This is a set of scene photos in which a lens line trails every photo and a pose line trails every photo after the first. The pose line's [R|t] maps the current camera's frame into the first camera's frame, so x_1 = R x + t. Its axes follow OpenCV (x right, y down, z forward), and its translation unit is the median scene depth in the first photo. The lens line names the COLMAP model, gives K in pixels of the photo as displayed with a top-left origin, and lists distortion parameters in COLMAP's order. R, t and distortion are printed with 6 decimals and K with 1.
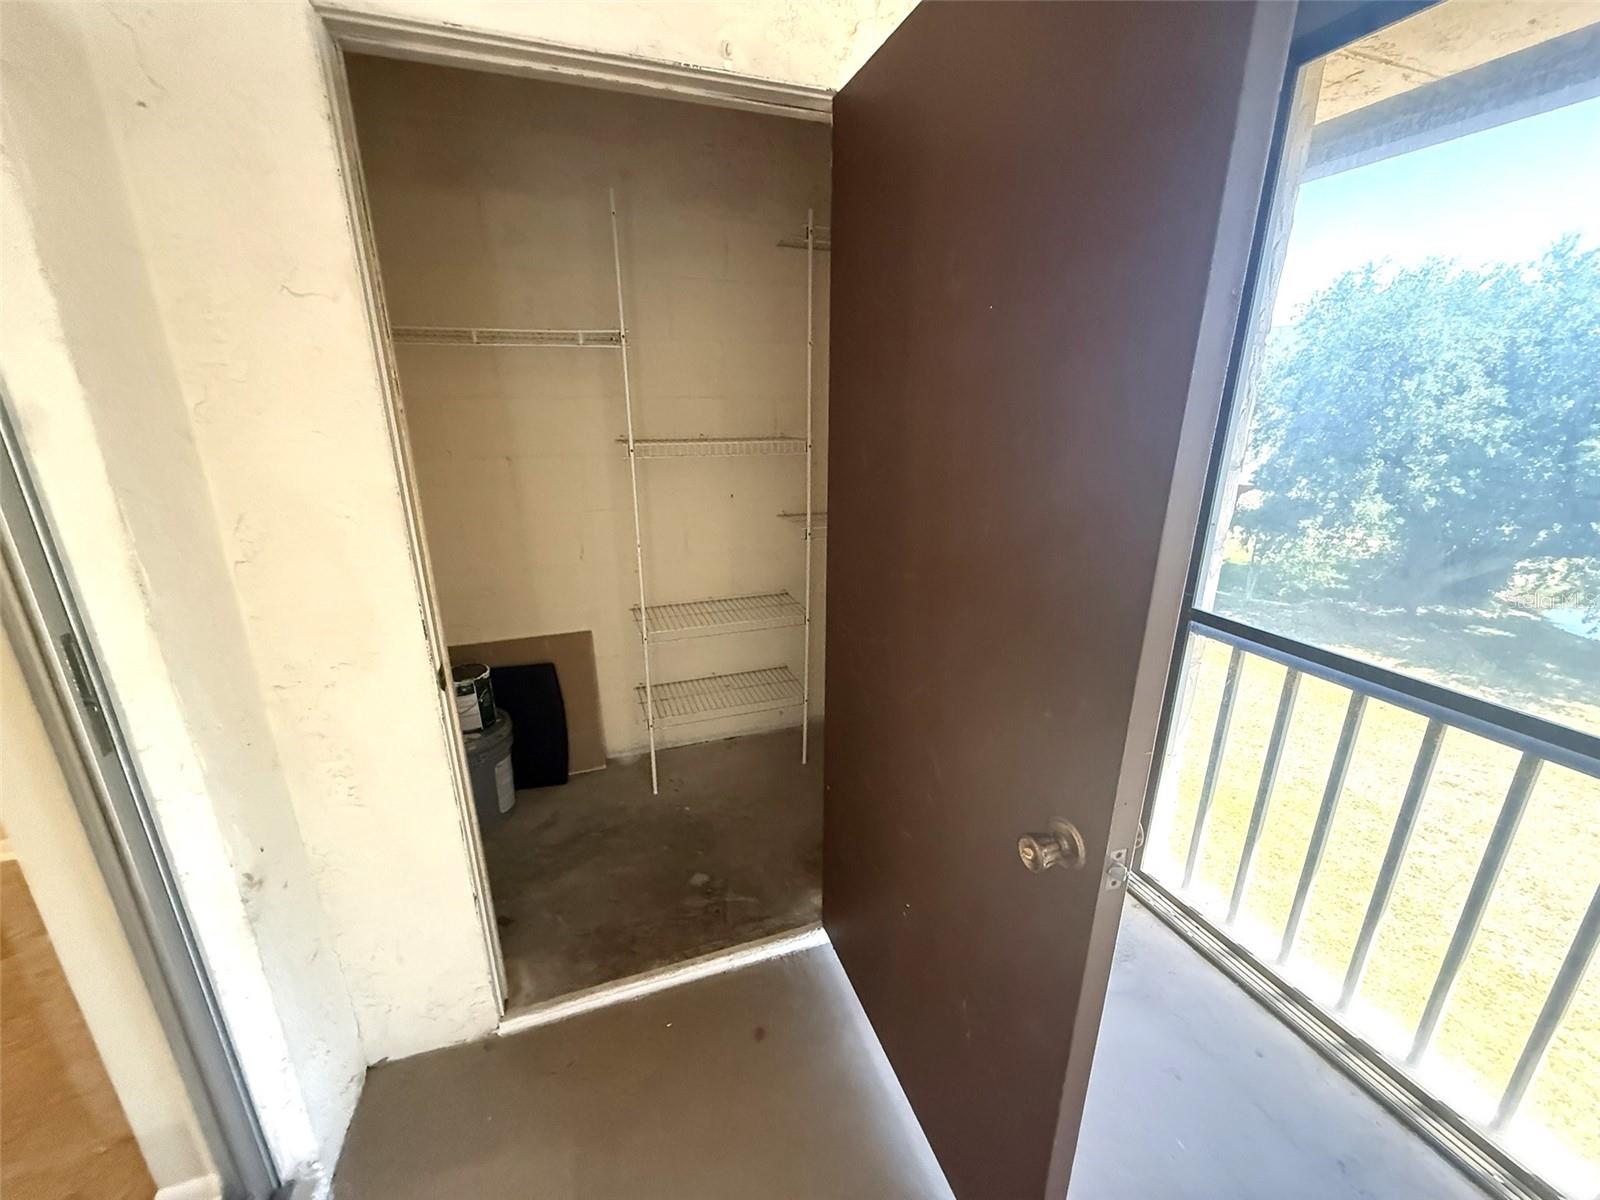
lens RADIAL K [[650.5, 0, 794.9], [0, 650.5, 600.4], [0, 0, 1]] dist [0.000005, -0.000163]
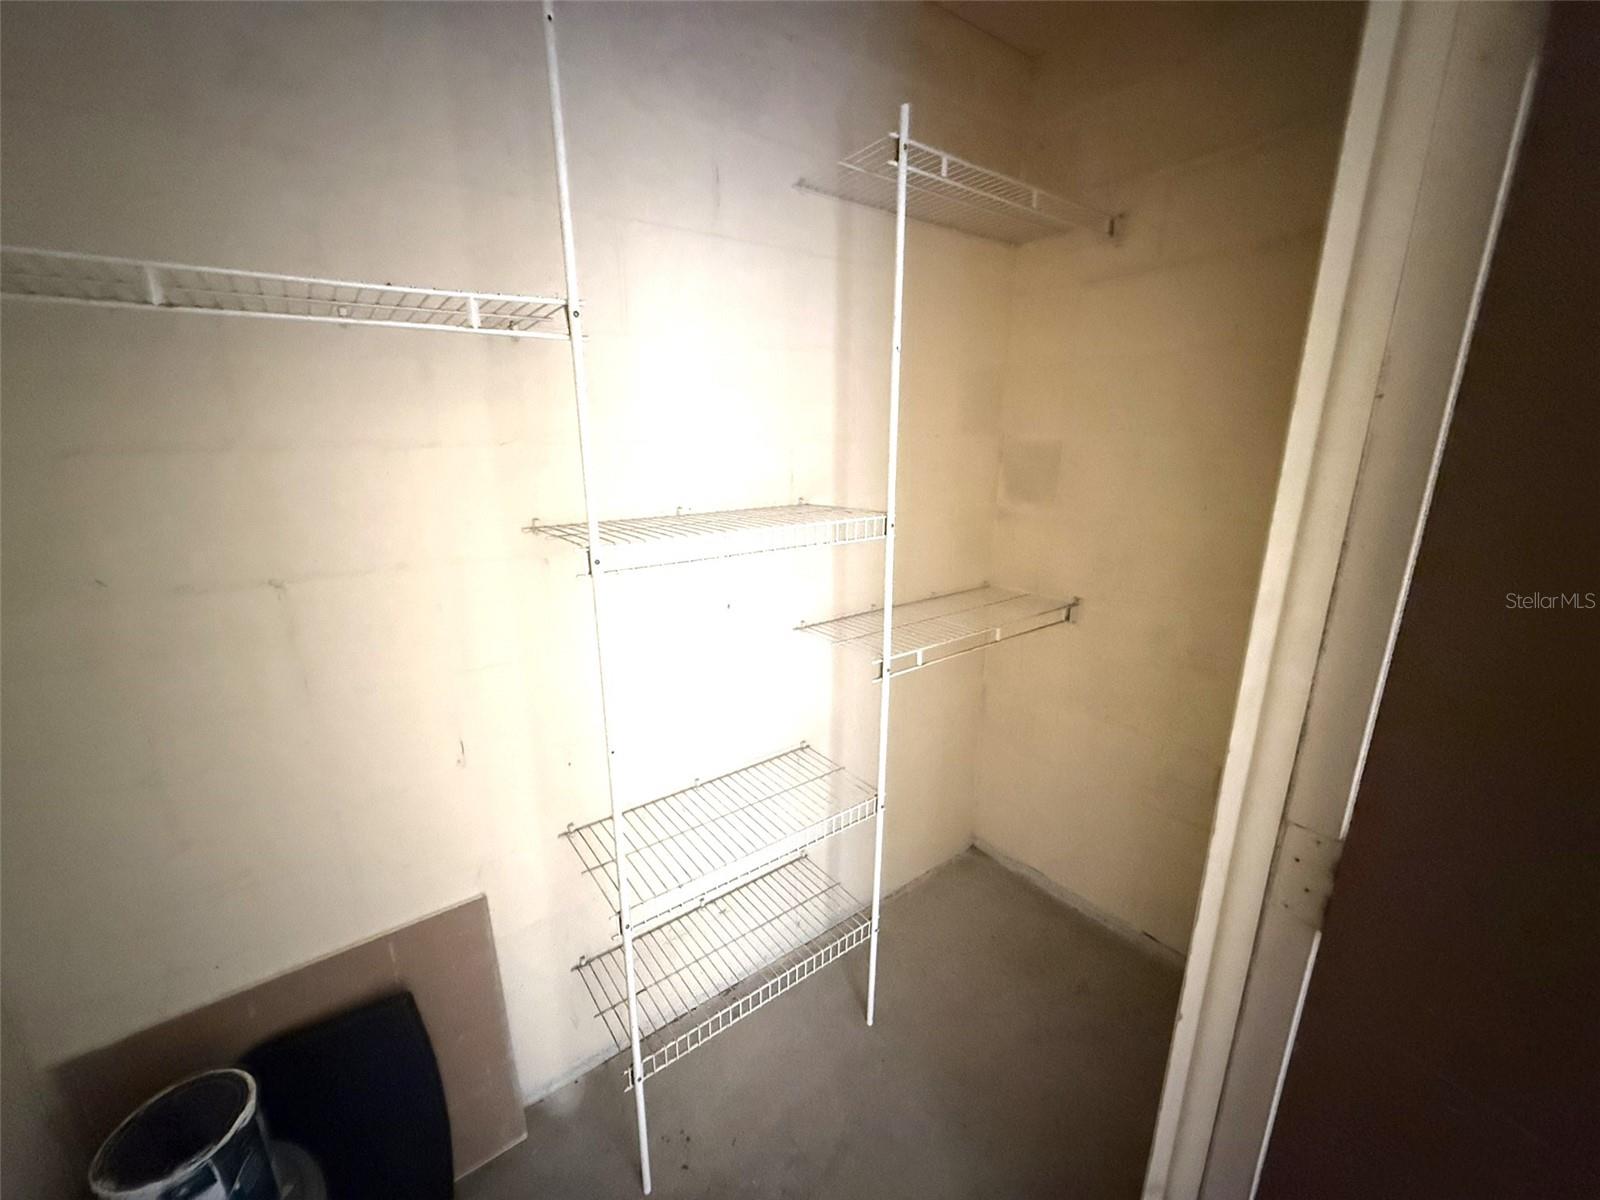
lens RADIAL K [[650.5, 0, 804.4], [0, 650.5, 598.4], [0, 0, 1]] dist [0.000005, -0.000163]
pose [[0.956122, -0.077419, 0.282553, -0.210749], [0.090582, 0.995315, -0.033803, -0.152171], [-0.278613, 0.057914, 0.958656, 0.449861]]
